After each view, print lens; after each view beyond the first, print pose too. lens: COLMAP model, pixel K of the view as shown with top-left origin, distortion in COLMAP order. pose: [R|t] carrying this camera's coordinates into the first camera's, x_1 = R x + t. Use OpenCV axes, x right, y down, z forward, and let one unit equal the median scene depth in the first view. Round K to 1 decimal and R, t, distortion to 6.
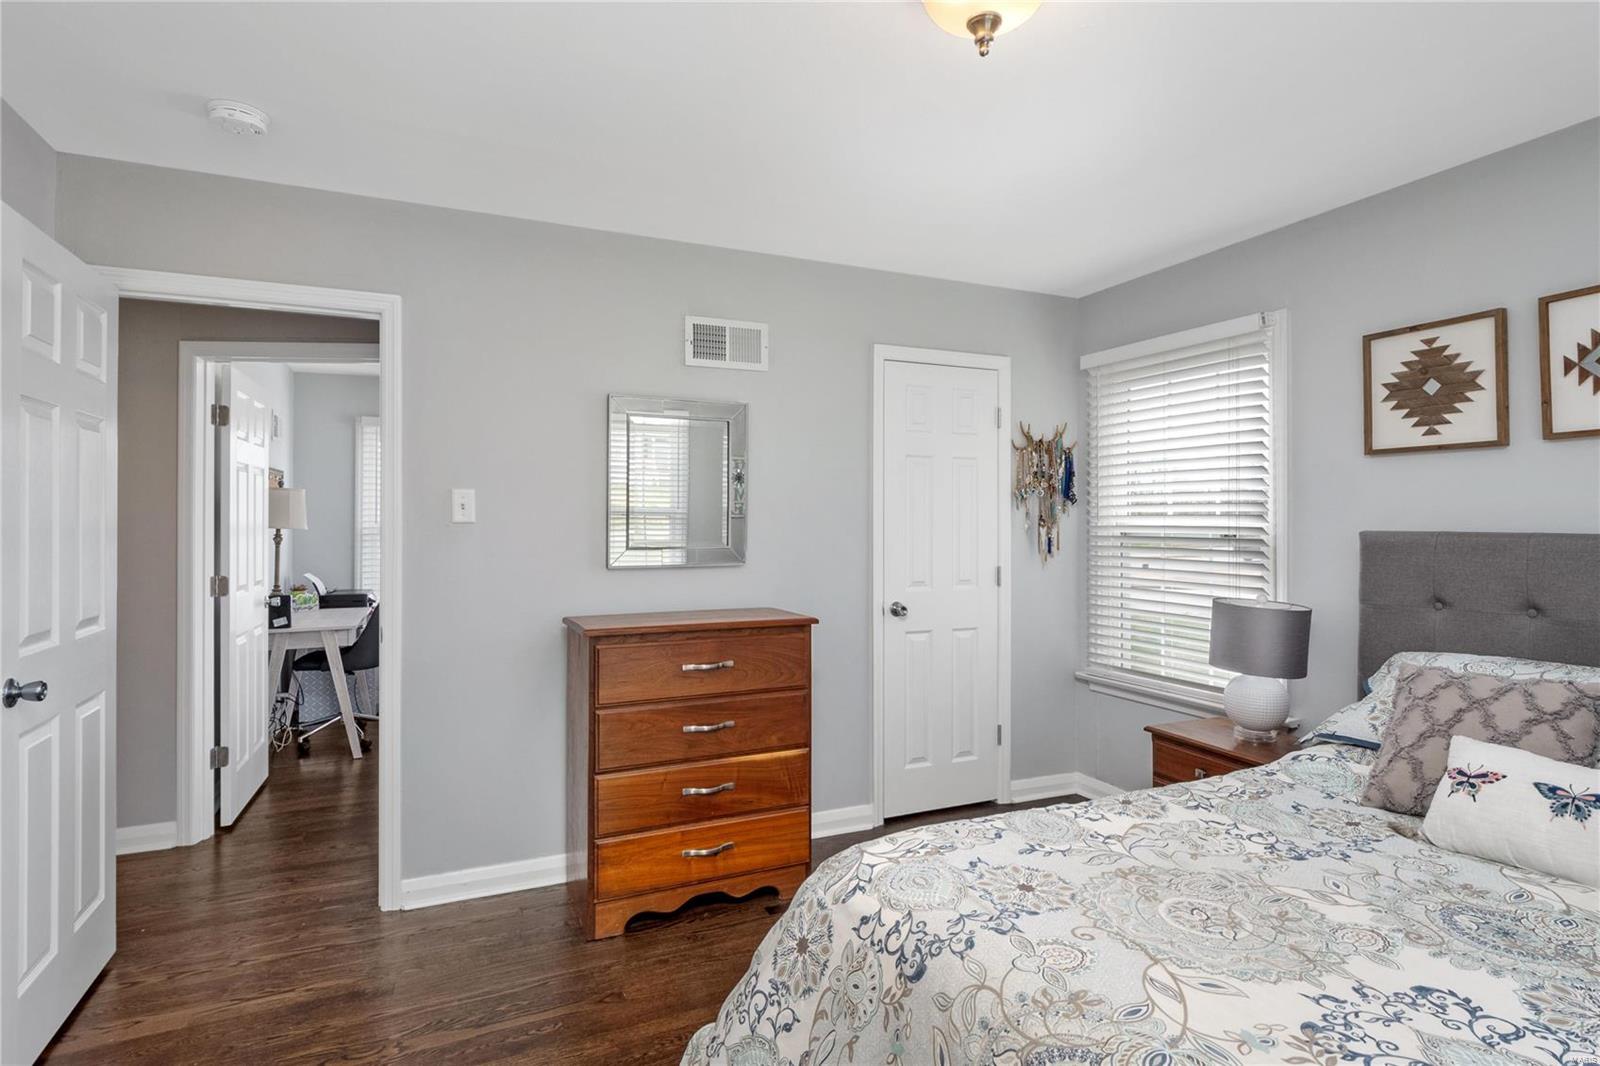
lens RADIAL K [[795.7, 0, 804.0], [0, 795.7, 521.3], [0, 0, 1]] dist [-0.001861, -0.000622]
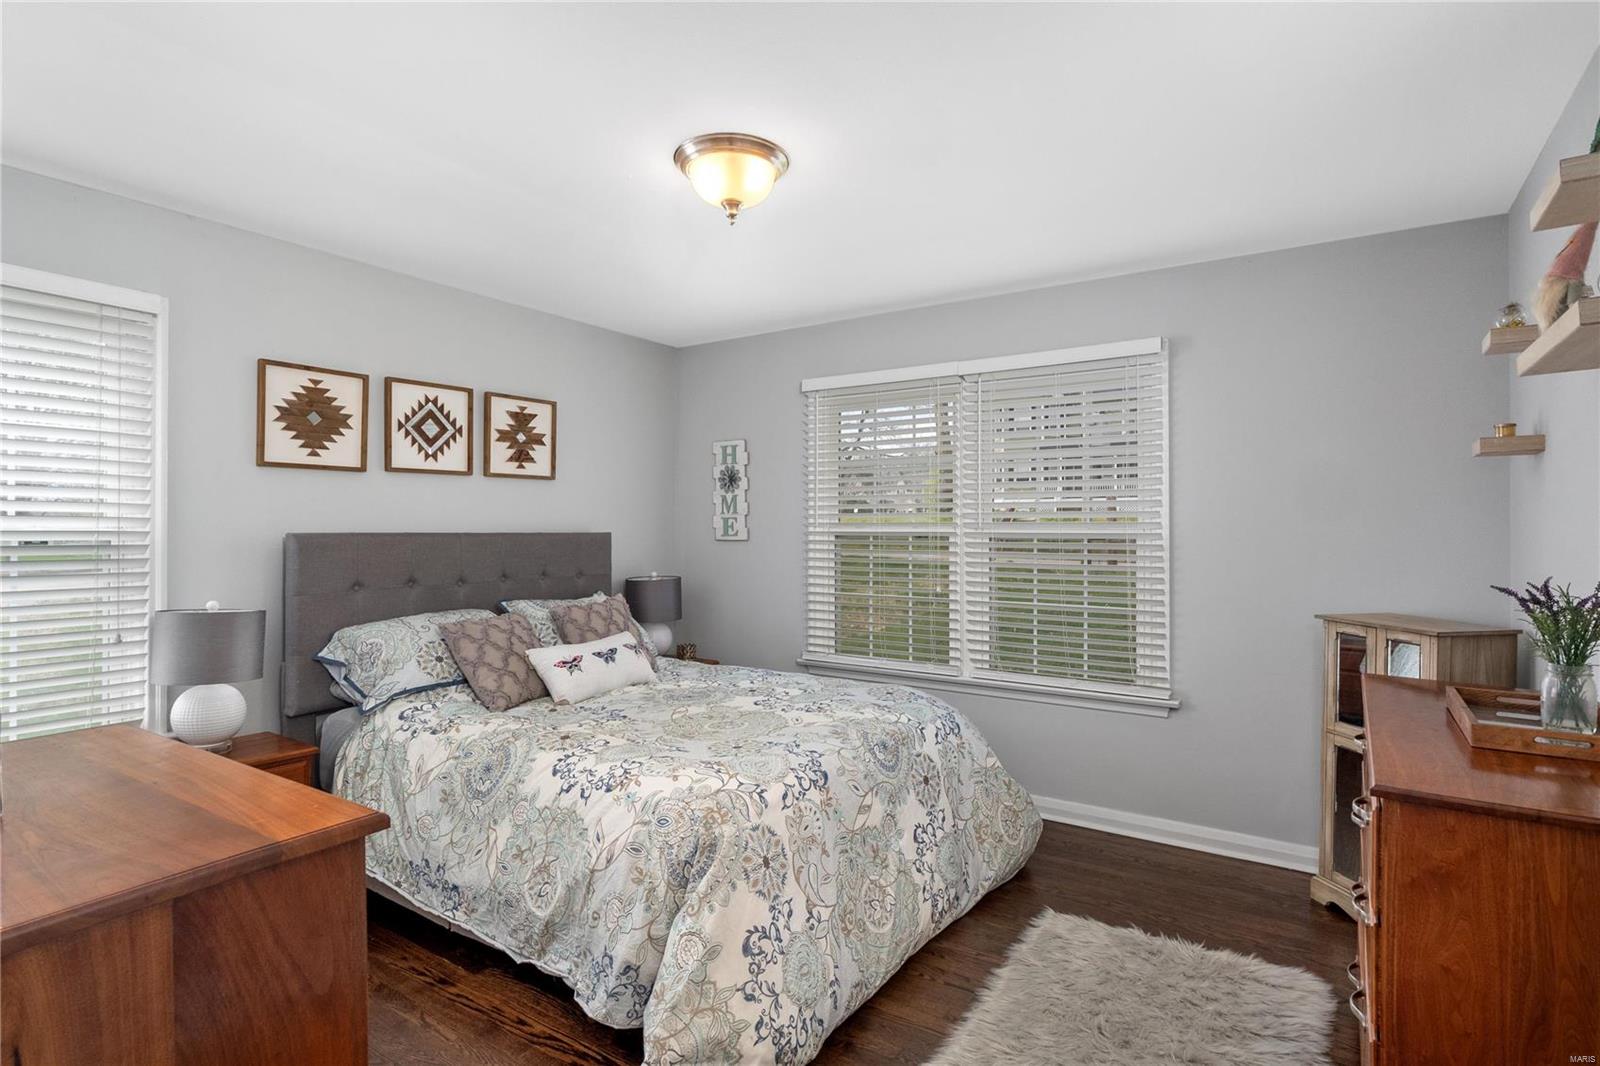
lens RADIAL K [[795.7, 0, 804.0], [0, 795.7, 521.3], [0, 0, 1]] dist [-0.001861, -0.000622]
pose [[-0.522719, 0.006110, 0.852483, -0.719814], [-0.000887, 0.999970, -0.007711, 0.003190], [-0.852504, -0.004787, -0.522698, 1.046649]]
